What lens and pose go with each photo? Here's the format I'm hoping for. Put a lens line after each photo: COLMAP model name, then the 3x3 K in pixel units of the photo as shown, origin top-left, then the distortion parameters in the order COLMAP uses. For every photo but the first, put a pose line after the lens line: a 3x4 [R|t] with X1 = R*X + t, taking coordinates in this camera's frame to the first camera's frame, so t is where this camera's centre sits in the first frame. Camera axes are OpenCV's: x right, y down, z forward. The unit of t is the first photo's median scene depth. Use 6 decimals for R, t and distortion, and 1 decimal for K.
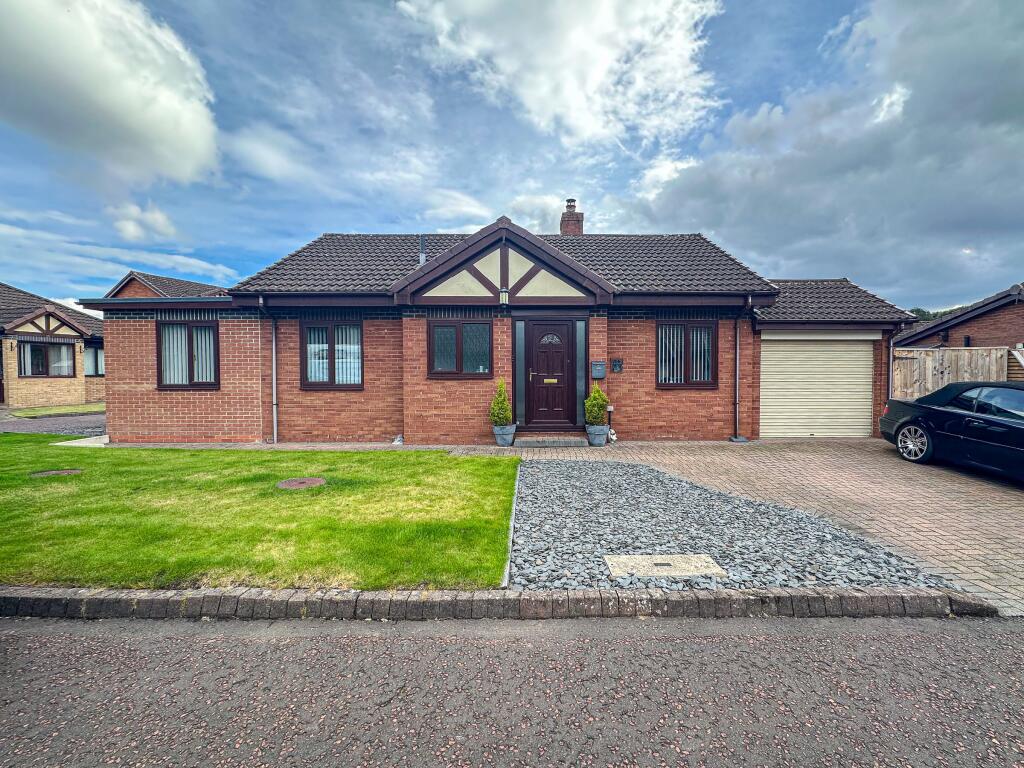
lens RADIAL K [[445.7, 0, 512.0], [0, 445.7, 384.0], [0, 0, 1]] dist [0.003076, 0.000389]
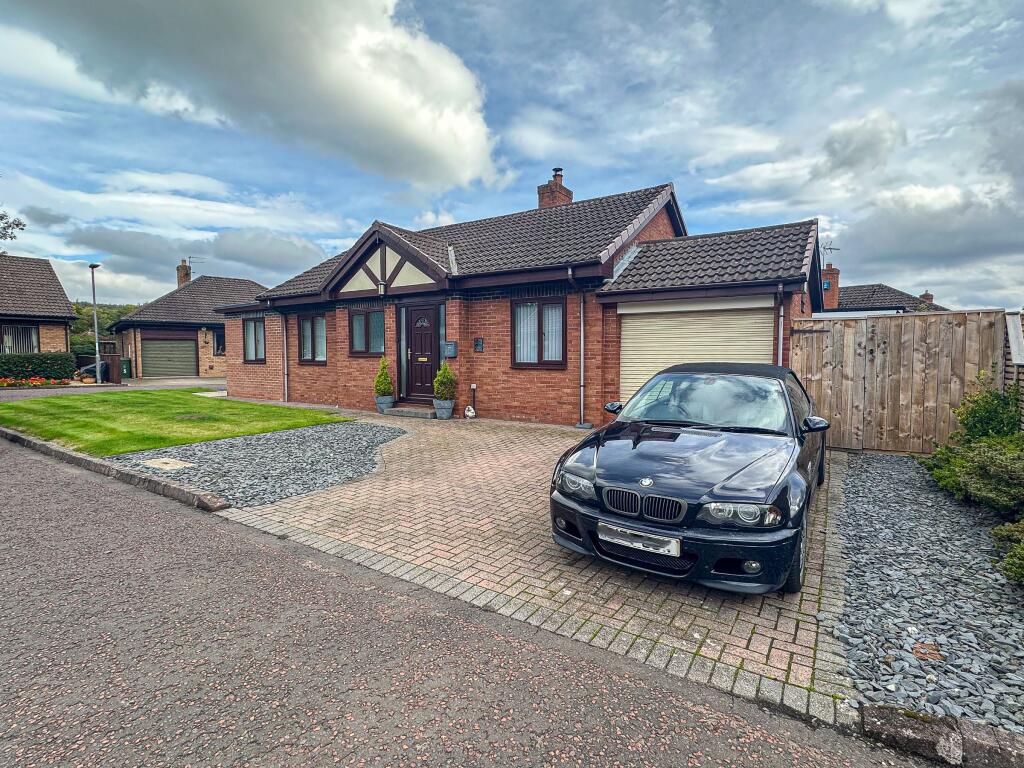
lens RADIAL K [[493.2, 0, 512.0], [0, 493.2, 384.0], [0, 0, 1]] dist [-0.011416, 0.007712]
pose [[0.832748, 0.034830, -0.552556, 0.920787], [-0.012439, 0.998944, 0.044220, -0.002858], [0.553513, -0.029950, 0.832302, 0.083424]]
